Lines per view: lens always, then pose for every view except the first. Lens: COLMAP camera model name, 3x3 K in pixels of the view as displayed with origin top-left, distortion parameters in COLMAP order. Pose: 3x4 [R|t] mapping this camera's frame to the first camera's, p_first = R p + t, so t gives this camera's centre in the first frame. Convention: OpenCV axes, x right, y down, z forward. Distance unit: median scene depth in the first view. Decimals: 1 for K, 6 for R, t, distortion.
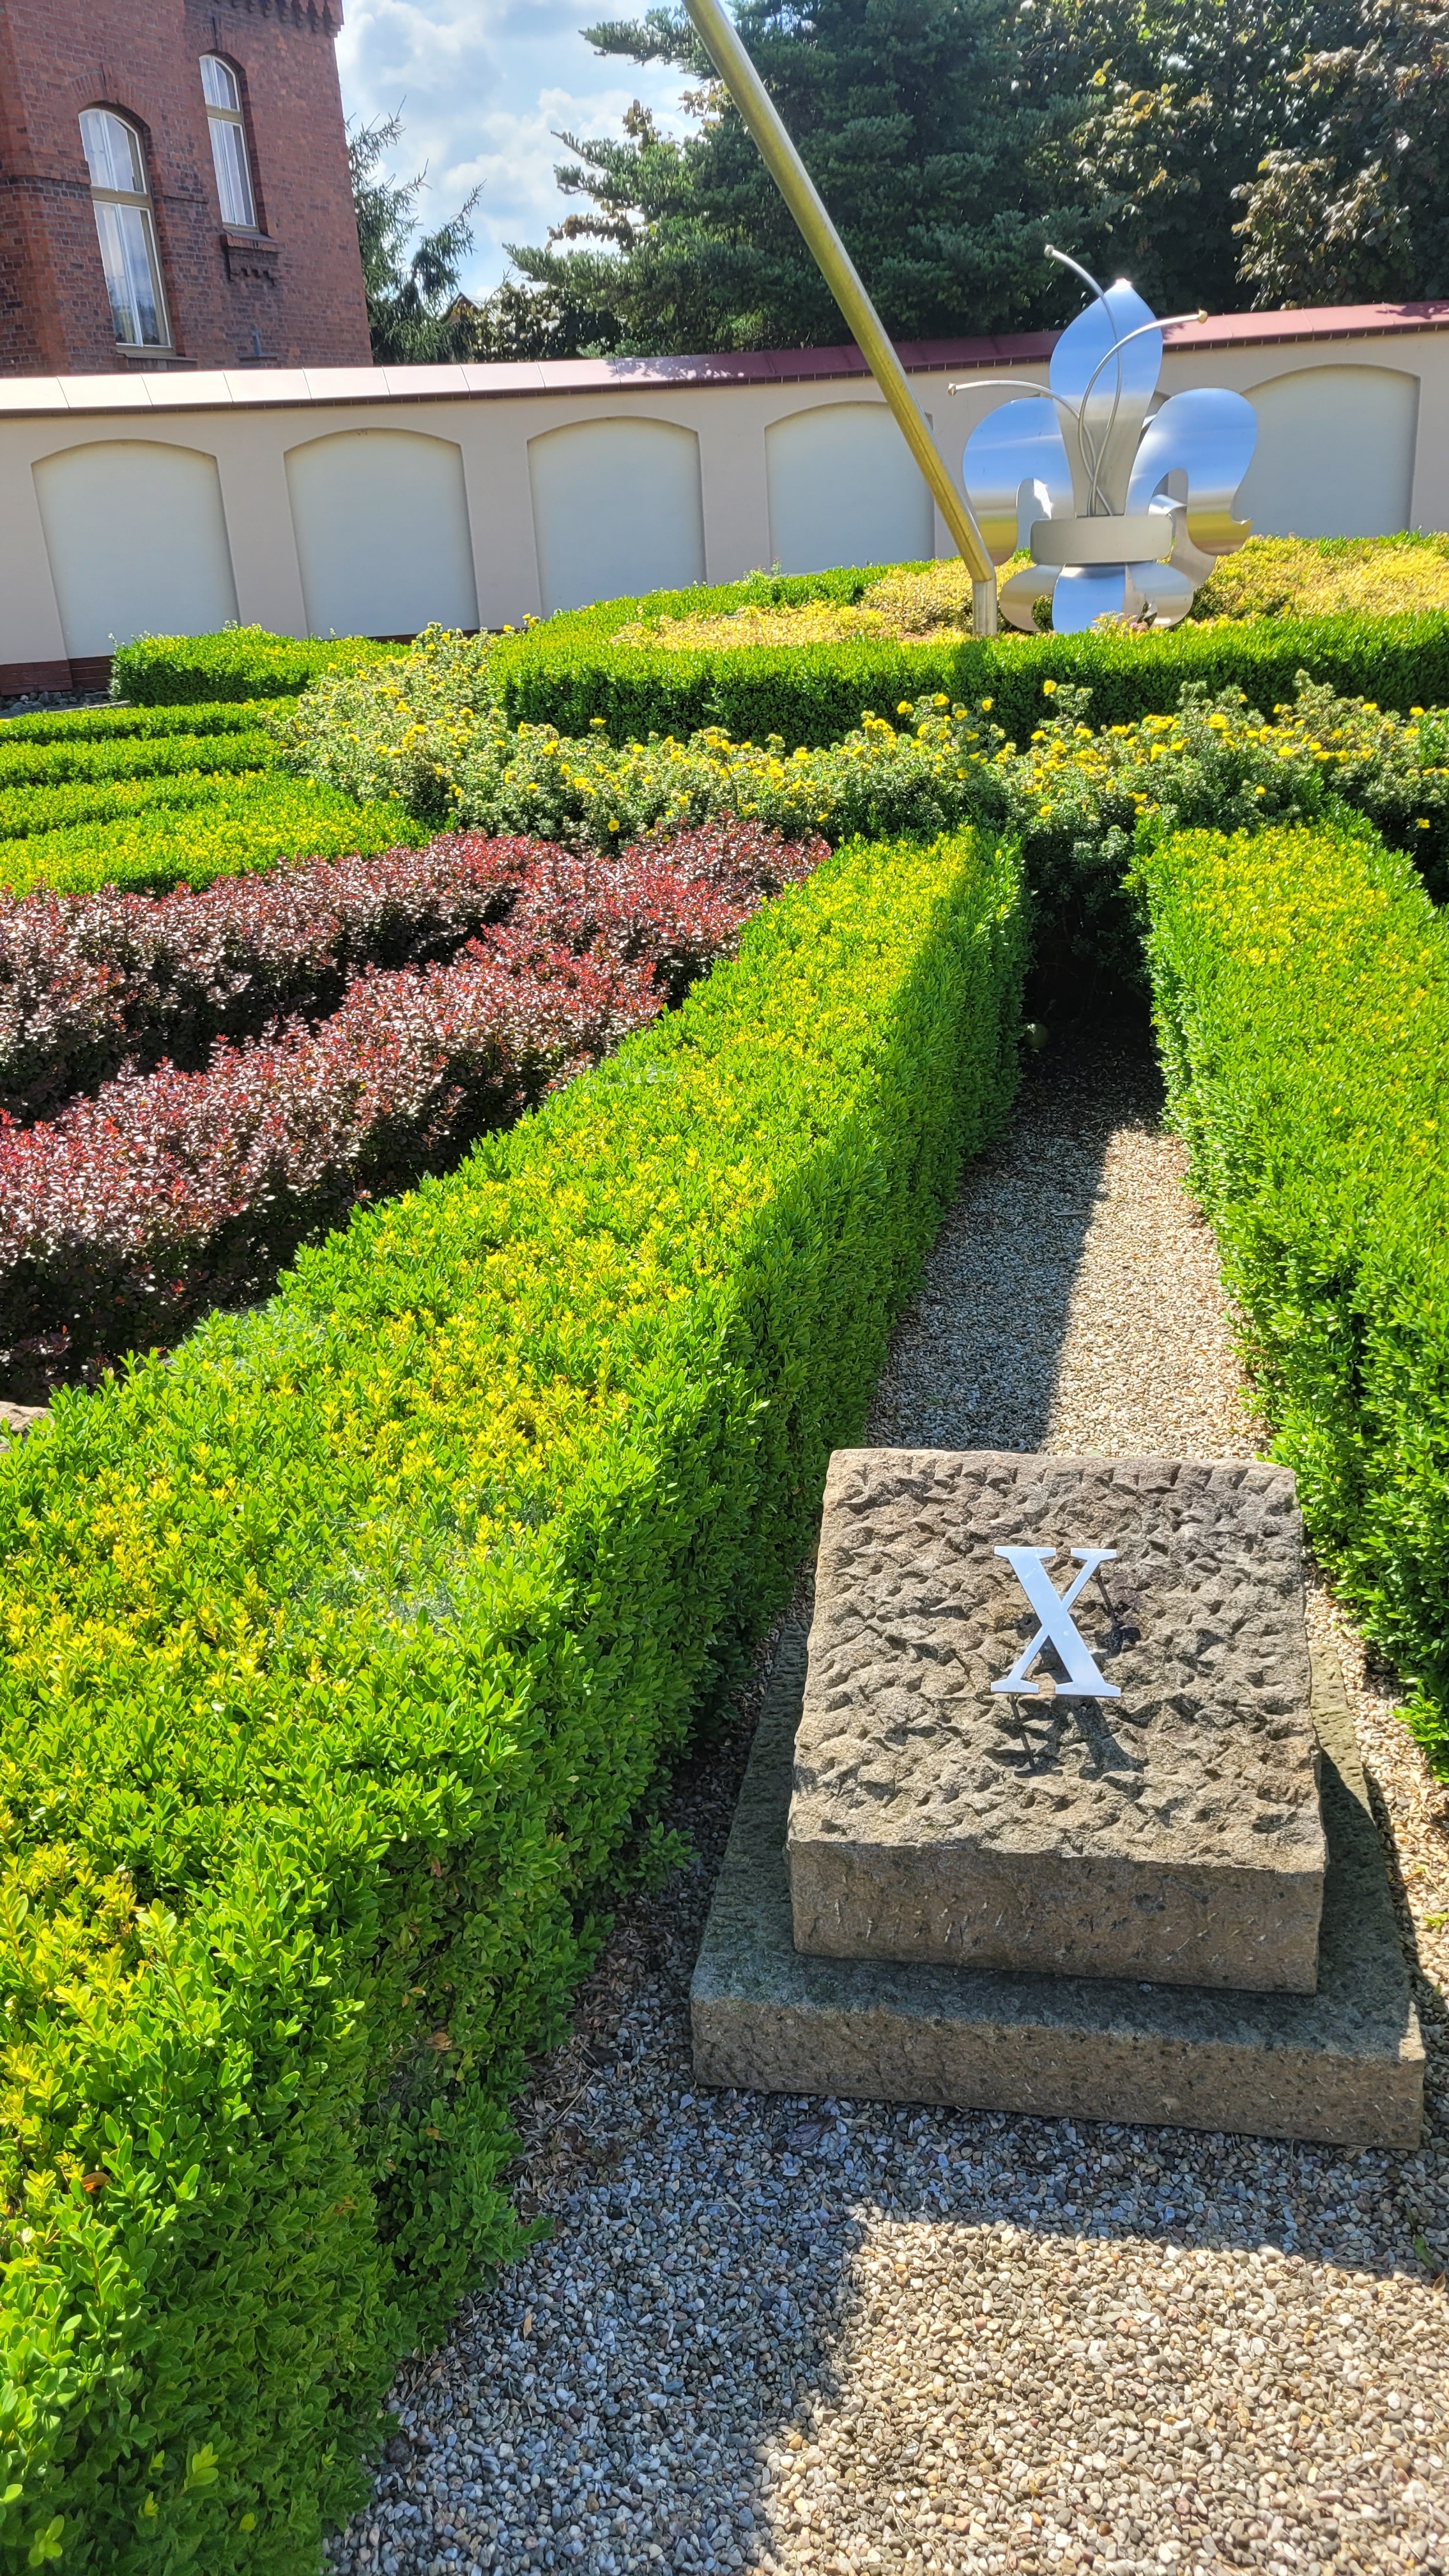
lens RADIAL K [[1951.6, 0, 721.1], [0, 1951.6, 1288.4], [0, 0, 1]] dist [-0.002173, 0.001874]
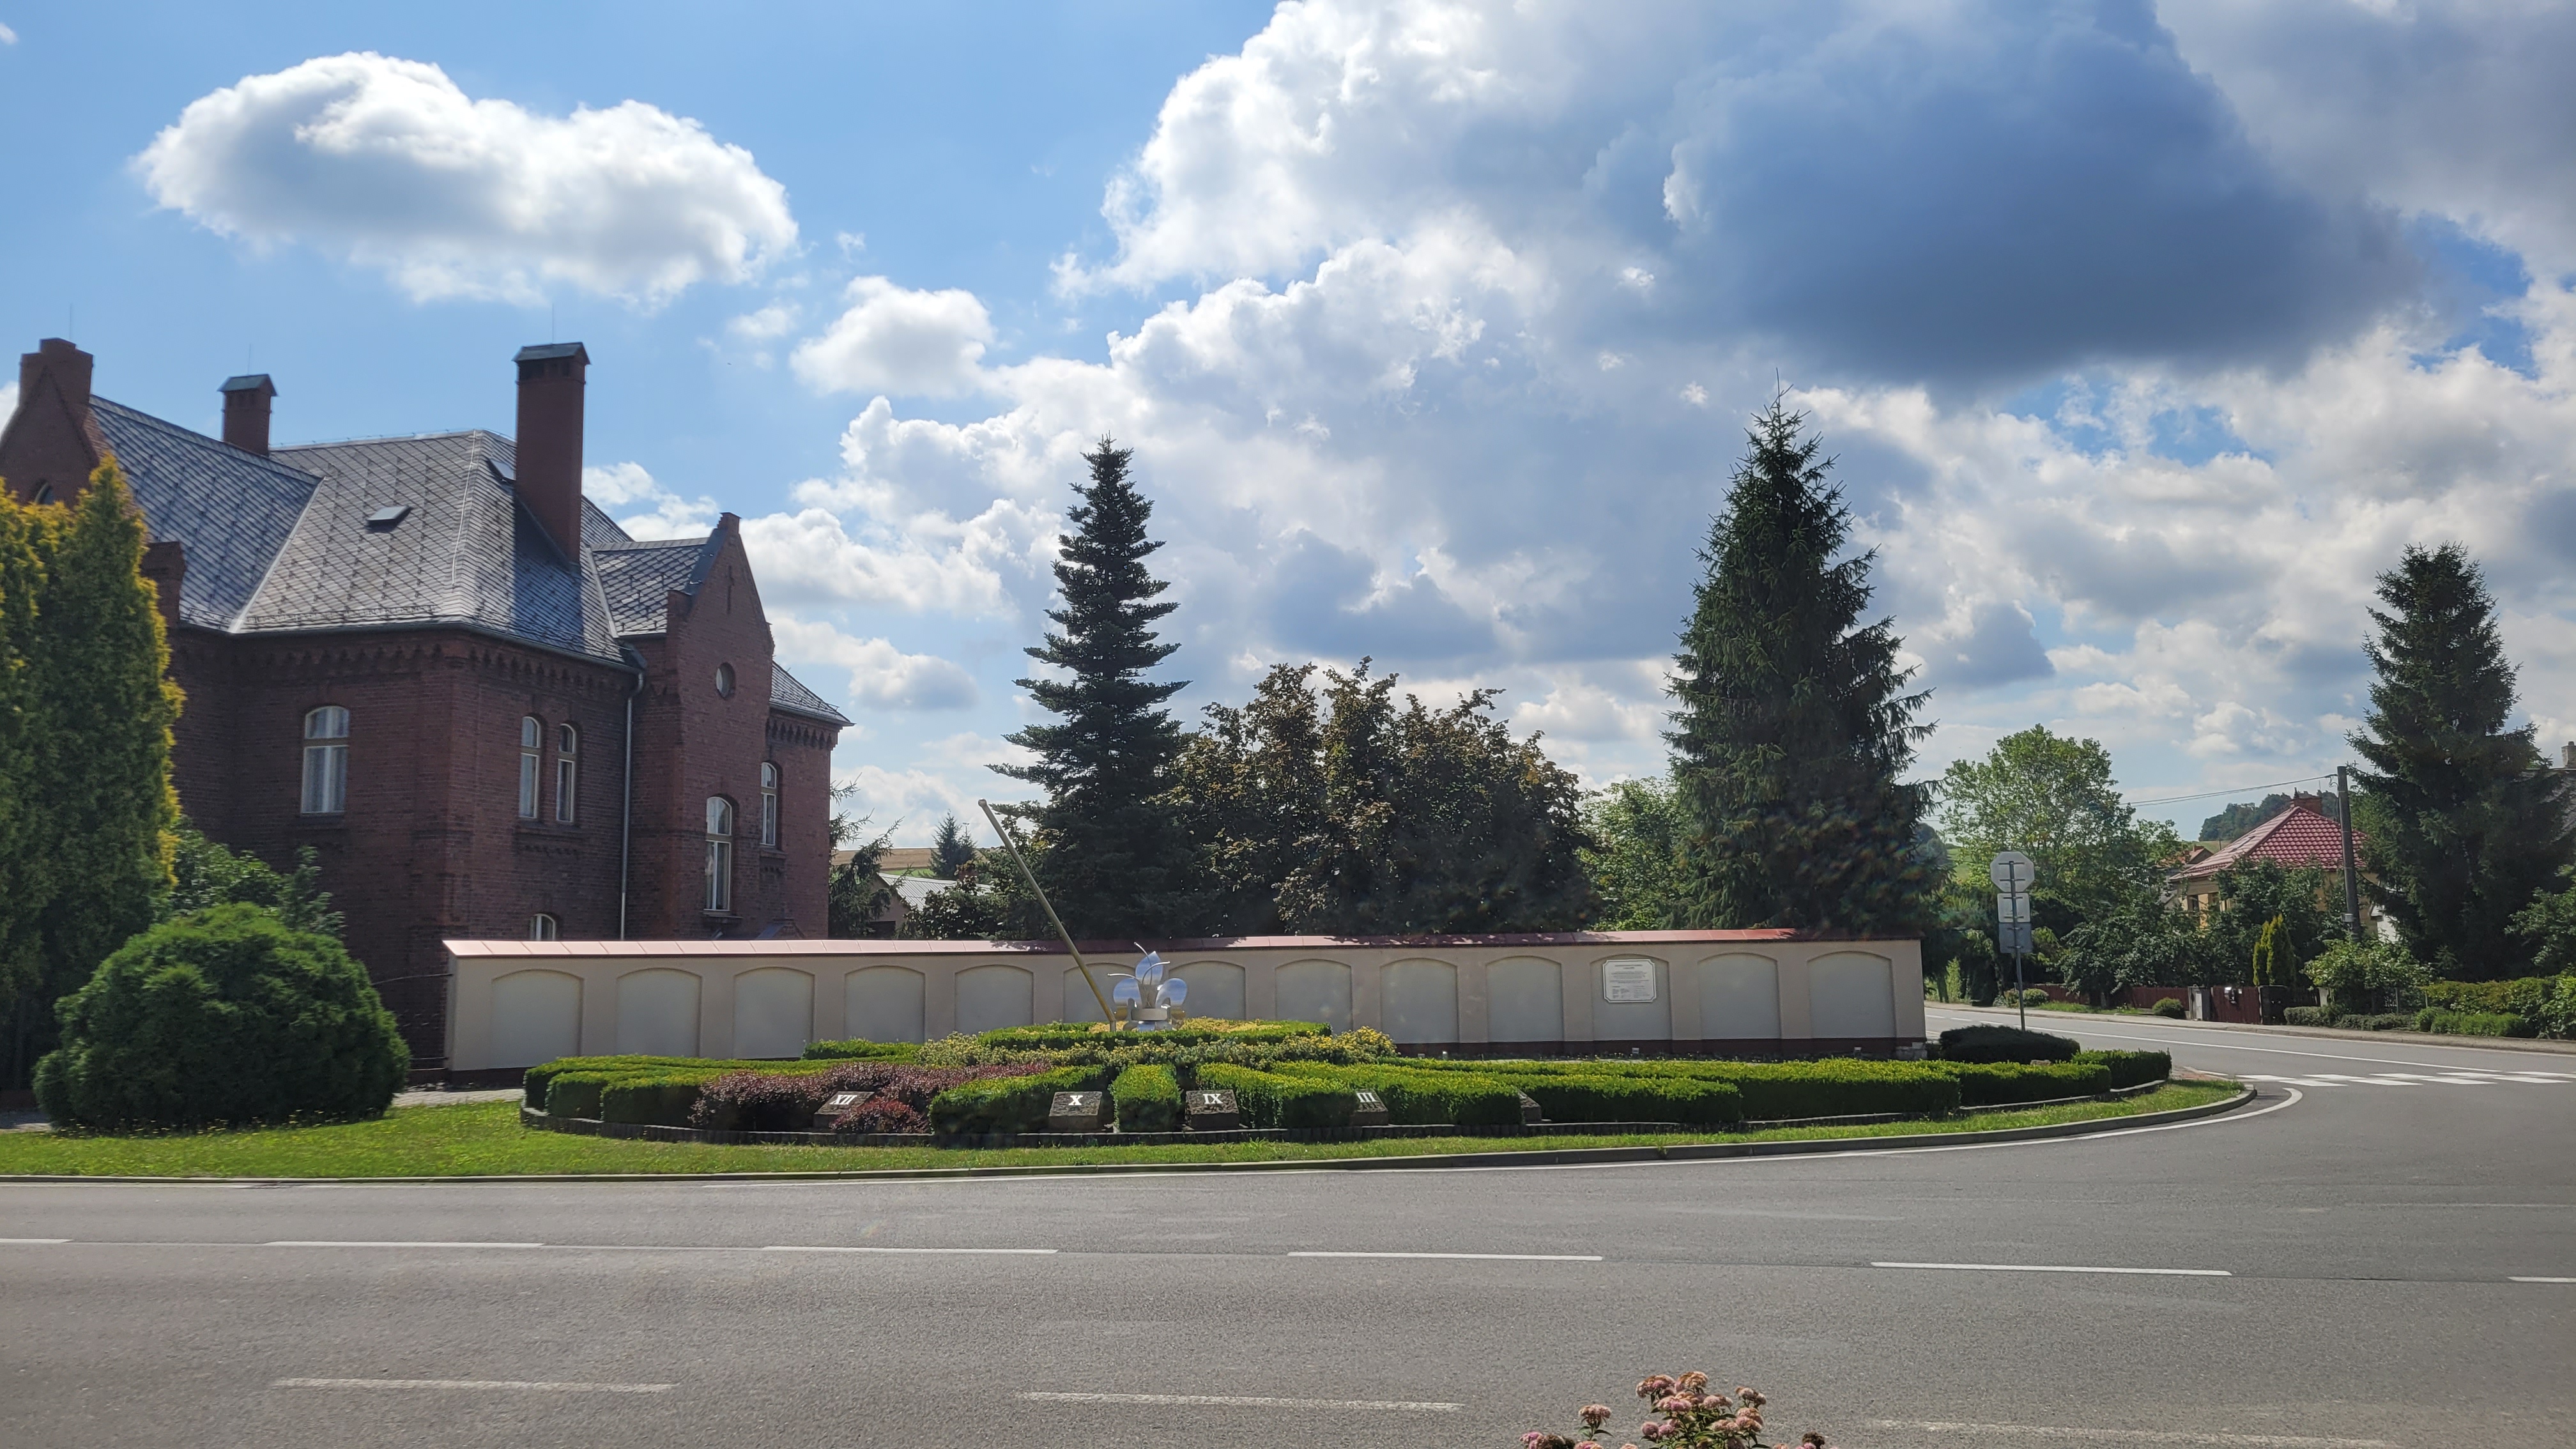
lens RADIAL K [[1951.6, 0, 1284.4], [0, 1951.6, 724.7], [0, 0, 1]] dist [-0.002173, 0.001874]
pose [[0.991310, 0.056215, 0.118929, -0.007864], [0.011890, 0.862099, -0.506601, 0.404941], [-0.131007, 0.503613, 0.853939, -0.978644]]
